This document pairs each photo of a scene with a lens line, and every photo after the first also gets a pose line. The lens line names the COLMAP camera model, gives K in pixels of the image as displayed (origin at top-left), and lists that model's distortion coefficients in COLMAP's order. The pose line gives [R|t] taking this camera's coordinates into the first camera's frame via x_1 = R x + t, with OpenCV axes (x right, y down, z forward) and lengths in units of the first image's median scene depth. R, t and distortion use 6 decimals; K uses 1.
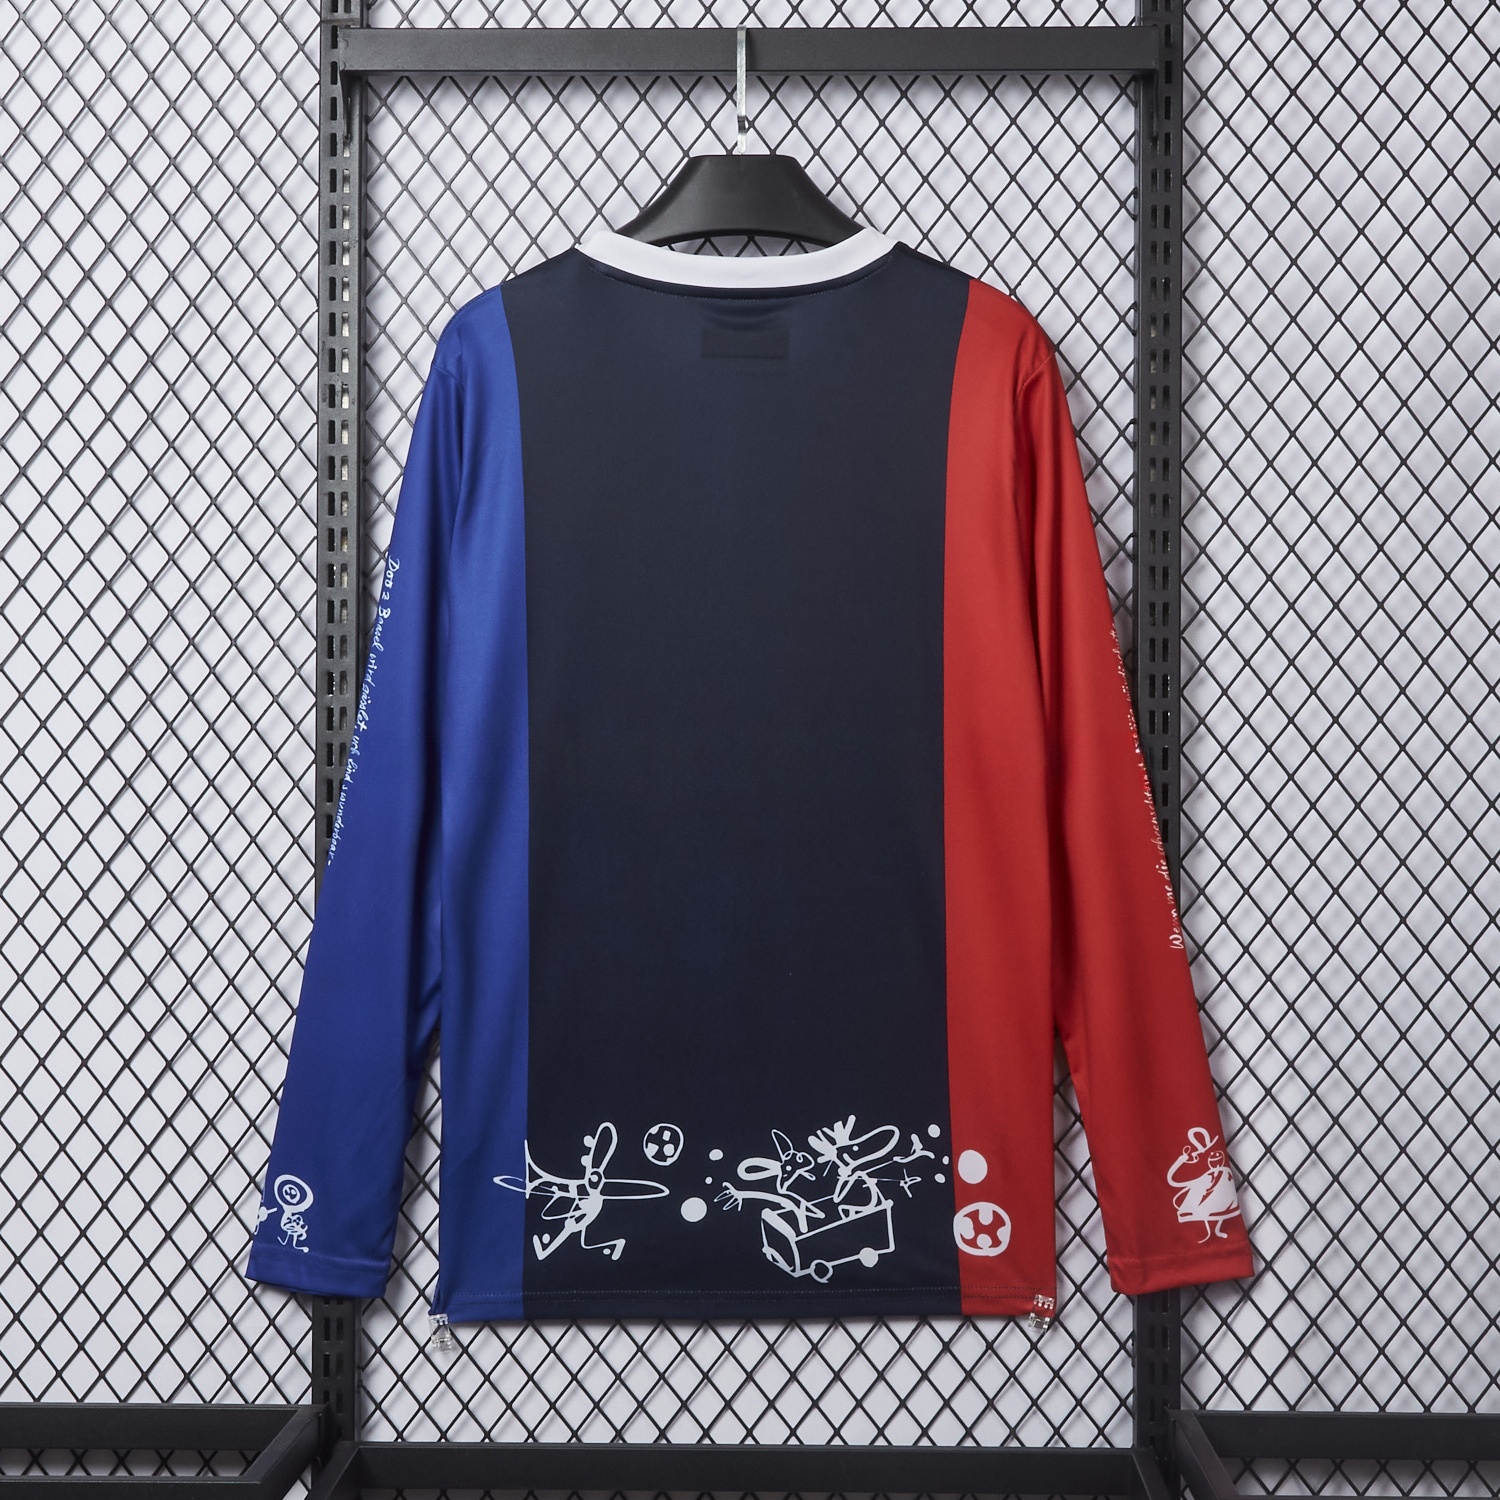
lens RADIAL K [[9678.4, 0, 749.3], [0, 9678.4, 749.2], [0, 0, 1]] dist [0.398791, 0.000000]
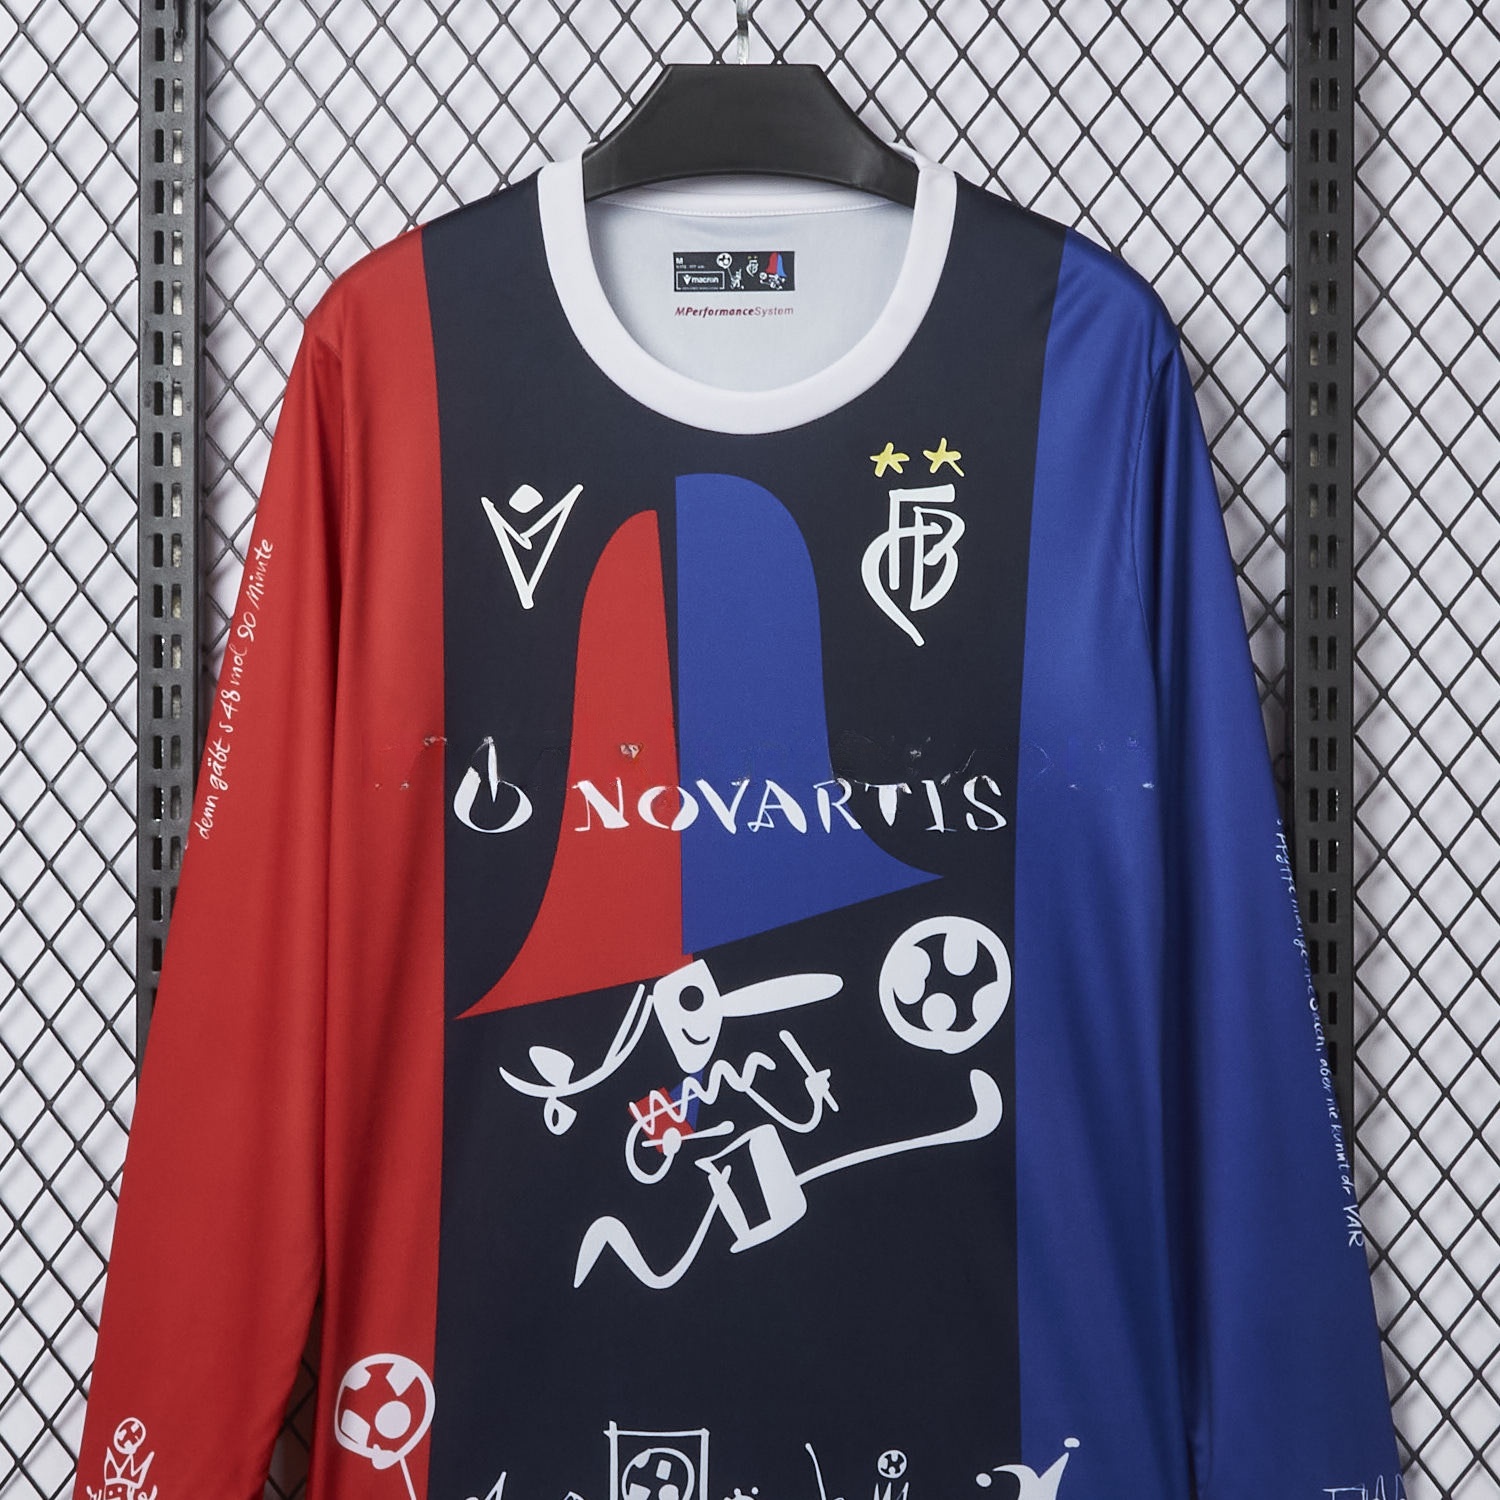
lens RADIAL K [[9678.4, 0, 750.9], [0, 9678.4, 752.6], [0, 0, 1]] dist [0.398791, 0.000000]
pose [[0.999997, -0.002181, -0.001369, 0.001253], [0.002162, 0.999906, -0.013544, -0.000792], [0.001398, 0.013541, 0.999907, 0.289391]]
